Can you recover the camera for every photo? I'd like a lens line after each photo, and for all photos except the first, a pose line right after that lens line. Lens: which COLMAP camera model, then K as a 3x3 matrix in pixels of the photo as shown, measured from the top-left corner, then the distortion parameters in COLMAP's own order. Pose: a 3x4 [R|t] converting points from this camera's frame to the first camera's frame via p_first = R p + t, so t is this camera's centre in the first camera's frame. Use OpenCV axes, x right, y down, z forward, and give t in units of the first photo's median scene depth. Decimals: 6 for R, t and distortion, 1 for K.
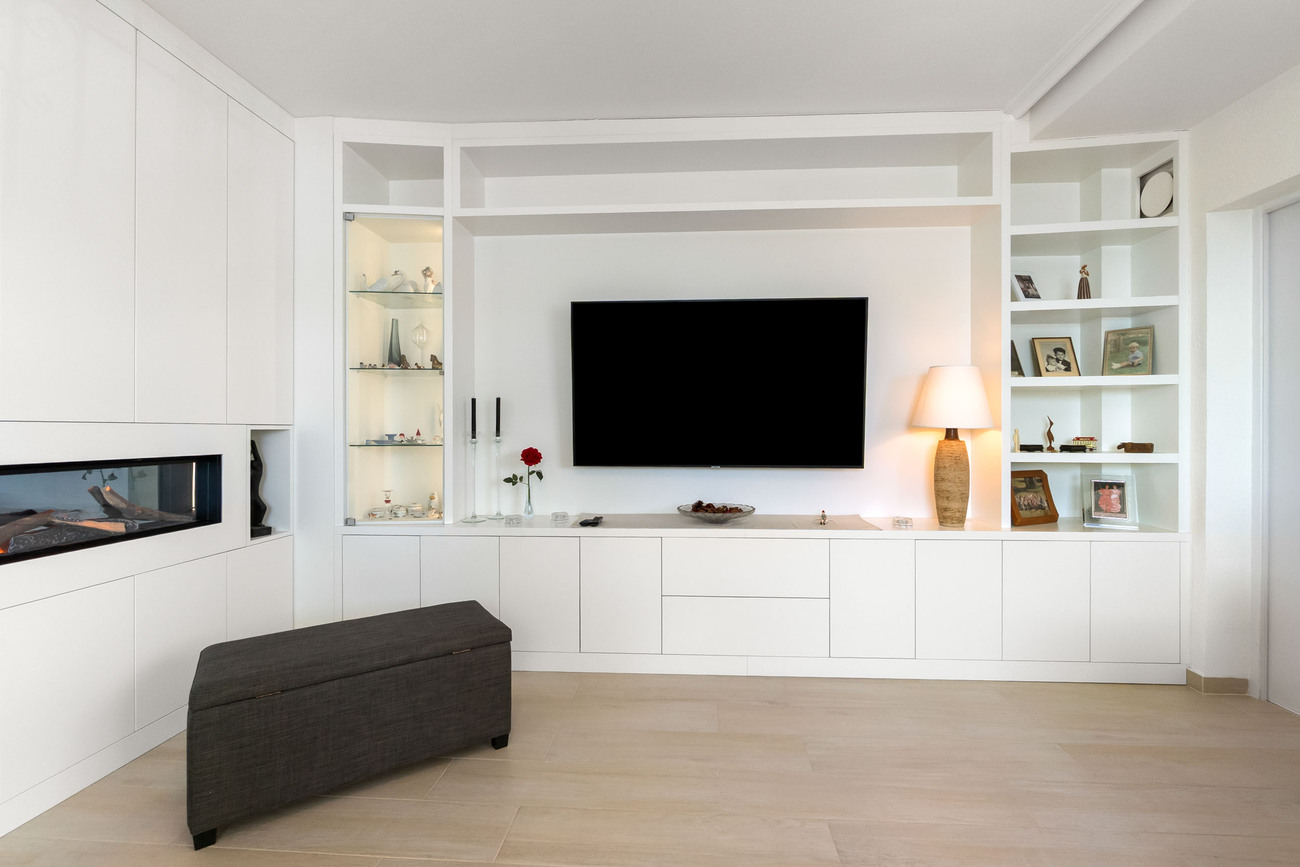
lens RADIAL K [[558.9, 0, 650.0], [0, 558.9, 433.5], [0, 0, 1]] dist [-0.001814, -0.000172]
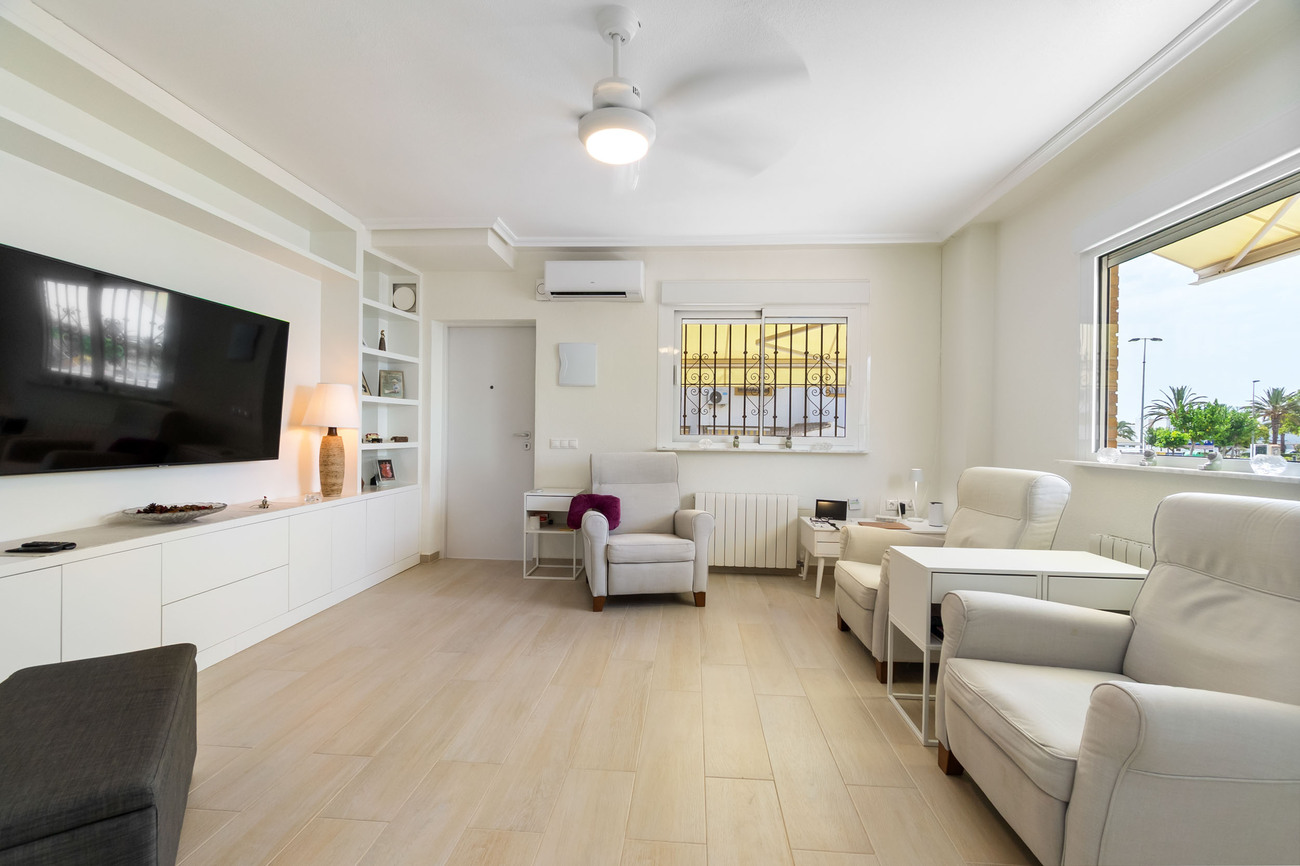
lens RADIAL K [[558.9, 0, 650.0], [0, 558.9, 433.0], [0, 0, 1]] dist [-0.001814, -0.000172]
pose [[0.006474, -0.001309, 0.999978, -0.883450], [-0.010856, 0.999940, 0.001379, -0.005727], [-0.999920, -0.010865, 0.006459, 0.189176]]
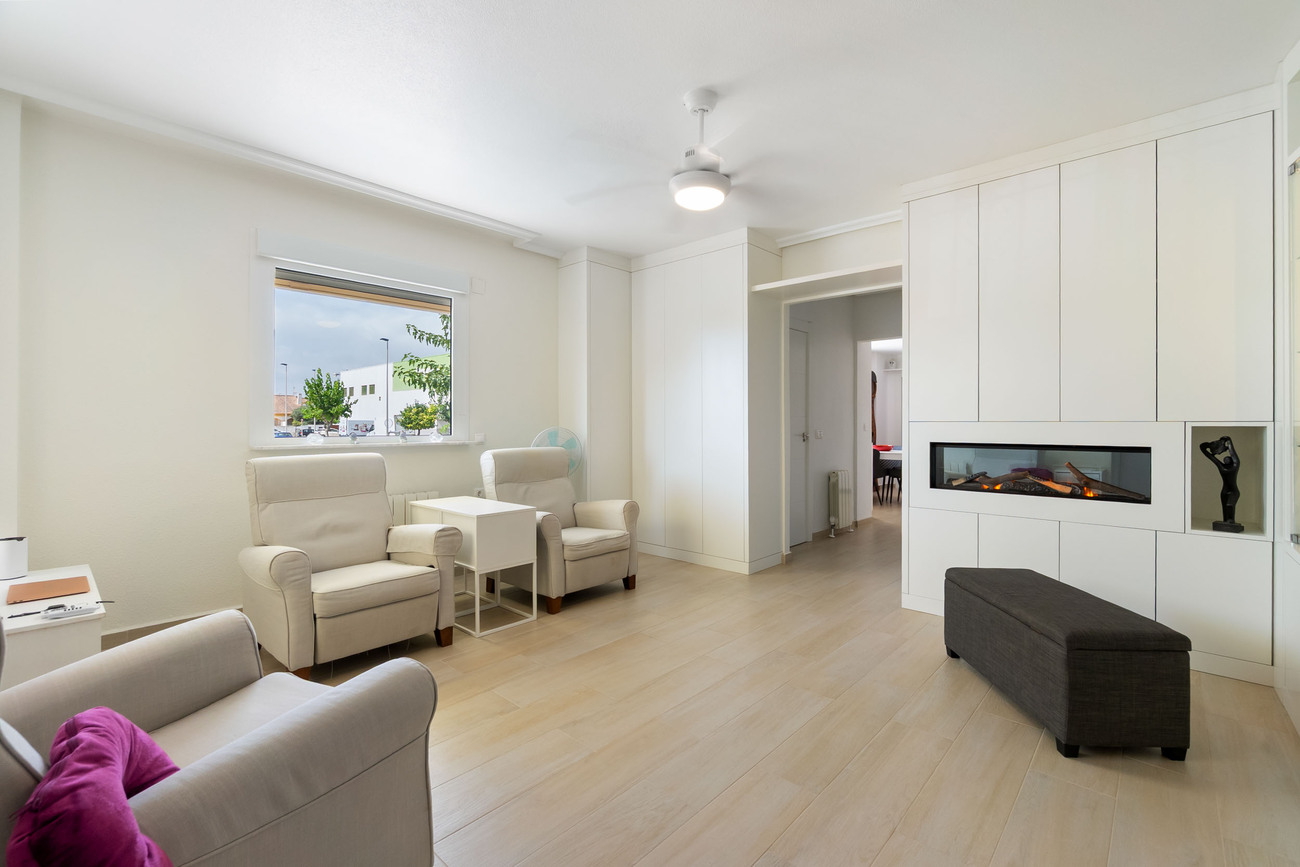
lens RADIAL K [[562.8, 0, 651.5], [0, 562.8, 423.9], [0, 0, 1]] dist [-0.000961, -0.000068]
pose [[-0.627485, 0.004413, -0.778616, 0.716980], [-0.000280, 0.999983, 0.005893, -0.015925], [0.778628, 0.003915, -0.627473, 0.797816]]
